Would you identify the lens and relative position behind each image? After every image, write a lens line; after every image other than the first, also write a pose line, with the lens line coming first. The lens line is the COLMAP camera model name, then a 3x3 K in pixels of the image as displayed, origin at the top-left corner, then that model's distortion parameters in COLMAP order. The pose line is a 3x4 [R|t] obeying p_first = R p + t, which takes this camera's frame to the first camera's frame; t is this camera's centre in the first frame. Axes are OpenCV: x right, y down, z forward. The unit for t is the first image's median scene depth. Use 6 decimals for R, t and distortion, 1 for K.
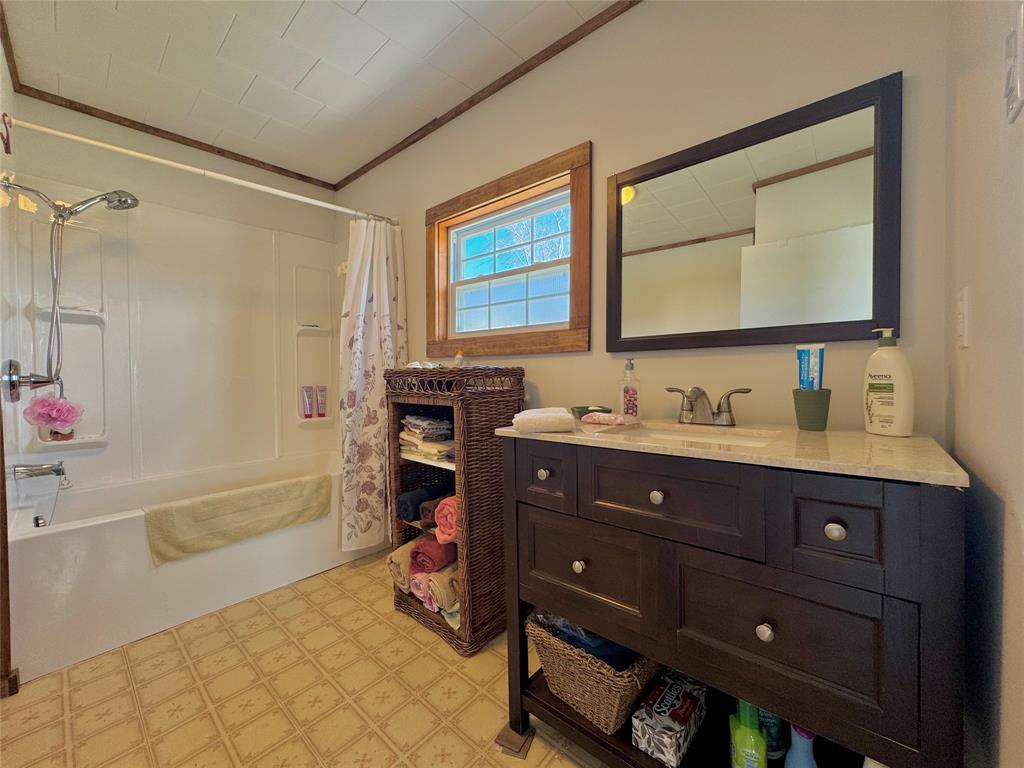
lens RADIAL K [[407.8, 0, 512.2], [0, 407.8, 384.8], [0, 0, 1]] dist [-0.003657, 0.000157]
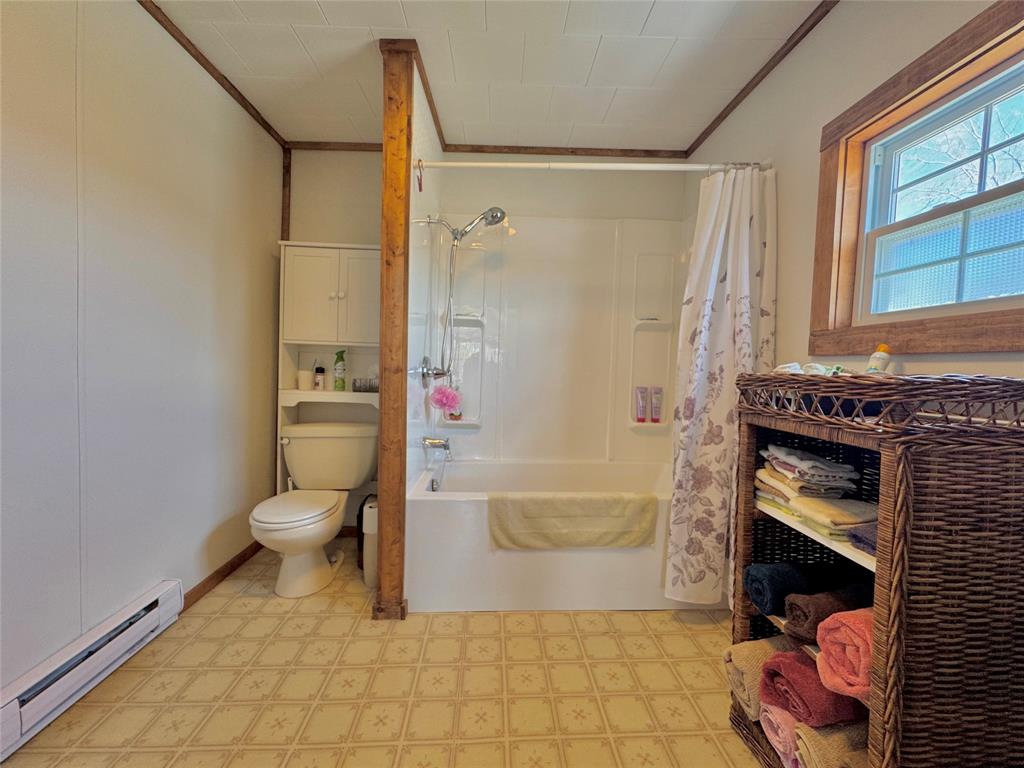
lens RADIAL K [[407.8, 0, 512.2], [0, 407.8, 384.8], [0, 0, 1]] dist [-0.003657, 0.000157]
pose [[0.694734, 0.055473, -0.717124, -0.077227], [-0.049687, 0.998341, 0.029090, -0.017630], [0.717548, 0.015422, 0.696338, 0.228343]]
